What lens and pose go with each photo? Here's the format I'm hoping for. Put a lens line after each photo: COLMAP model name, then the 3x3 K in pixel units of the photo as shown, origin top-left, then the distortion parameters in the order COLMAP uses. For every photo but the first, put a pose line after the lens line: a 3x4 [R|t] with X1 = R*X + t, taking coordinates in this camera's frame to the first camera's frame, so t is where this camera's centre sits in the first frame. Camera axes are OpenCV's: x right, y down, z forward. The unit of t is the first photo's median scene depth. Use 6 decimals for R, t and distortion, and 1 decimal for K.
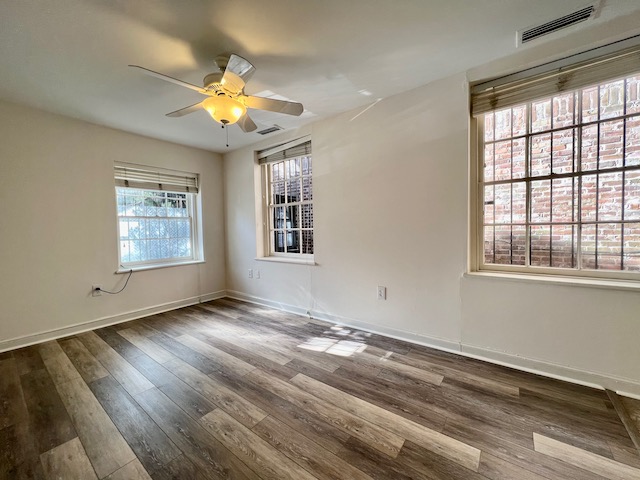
lens RADIAL K [[256.6, 0, 318.7], [0, 256.6, 238.9], [0, 0, 1]] dist [0.001602, 0.000041]
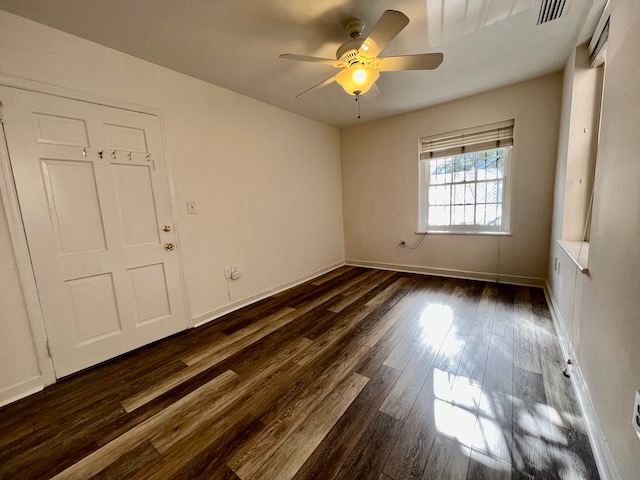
lens RADIAL K [[256.6, 0, 318.7], [0, 256.6, 238.9], [0, 0, 1]] dist [0.001602, 0.000041]
pose [[0.003538, 0.155692, -0.987799, 0.555711], [0.015118, 0.987684, 0.155728, -0.049286], [0.999879, -0.015485, 0.001140, 0.682983]]
